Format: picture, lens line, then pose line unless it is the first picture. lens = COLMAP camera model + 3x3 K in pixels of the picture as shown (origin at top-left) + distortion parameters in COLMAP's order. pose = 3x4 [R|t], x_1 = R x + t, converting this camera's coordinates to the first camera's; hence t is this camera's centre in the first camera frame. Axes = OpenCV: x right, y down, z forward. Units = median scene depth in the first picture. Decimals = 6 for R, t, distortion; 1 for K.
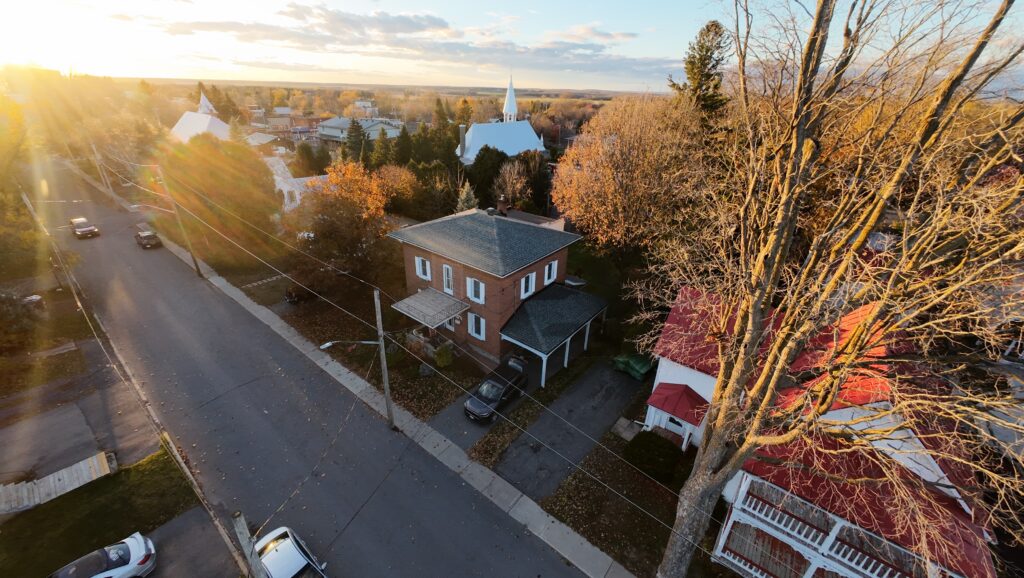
lens RADIAL K [[399.4, 0, 511.5], [0, 399.4, 287.8], [0, 0, 1]] dist [-0.010565, 0.000187]
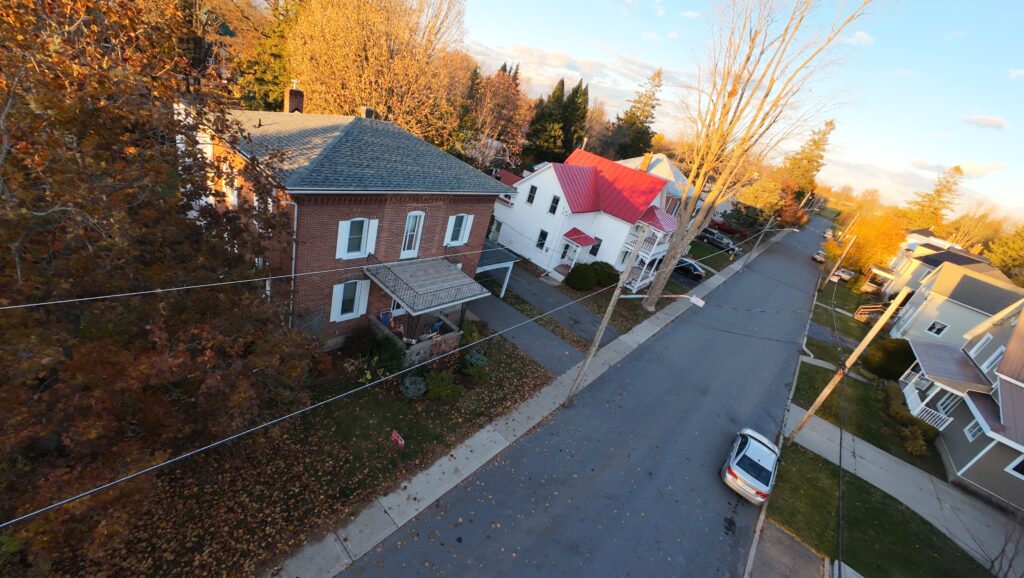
lens RADIAL K [[399.4, 0, 506.0], [0, 399.4, 287.3], [0, 0, 1]] dist [-0.010565, 0.000187]
pose [[0.037419, -0.453295, 0.890575, -0.785336], [0.187968, 0.878484, 0.439243, -0.205108], [-0.981462, 0.150963, 0.118077, 0.848306]]
